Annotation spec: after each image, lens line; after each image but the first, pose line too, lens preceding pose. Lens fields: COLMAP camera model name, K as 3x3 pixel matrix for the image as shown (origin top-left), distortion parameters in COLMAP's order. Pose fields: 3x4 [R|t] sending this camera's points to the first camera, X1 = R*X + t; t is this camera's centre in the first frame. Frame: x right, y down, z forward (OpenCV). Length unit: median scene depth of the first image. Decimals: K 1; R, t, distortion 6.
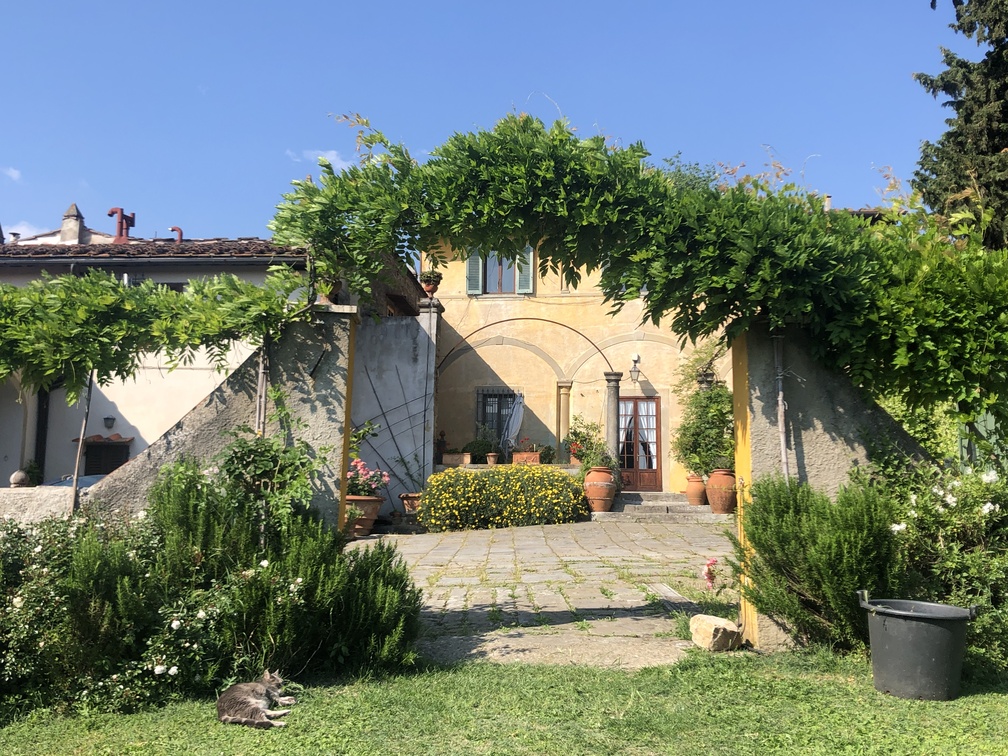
lens RADIAL K [[1086.4, 0, 504.0], [0, 1086.4, 378.0], [0, 0, 1]] dist [0.000817, -0.000139]
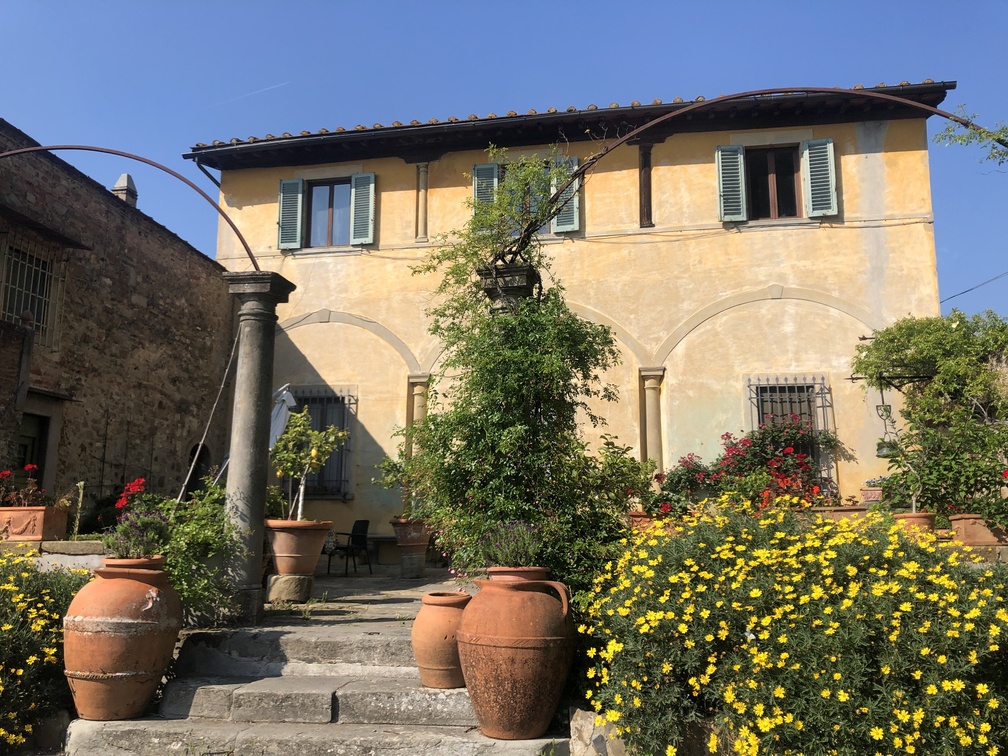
lens RADIAL K [[902.9, 0, 504.0], [0, 902.9, 378.0], [0, 0, 1]] dist [0.002591, 0.000949]
pose [[0.999279, -0.016743, -0.034089, 0.123928], [0.015376, 0.999083, -0.039958, 0.026909], [0.034727, 0.039405, 0.998620, 0.460079]]
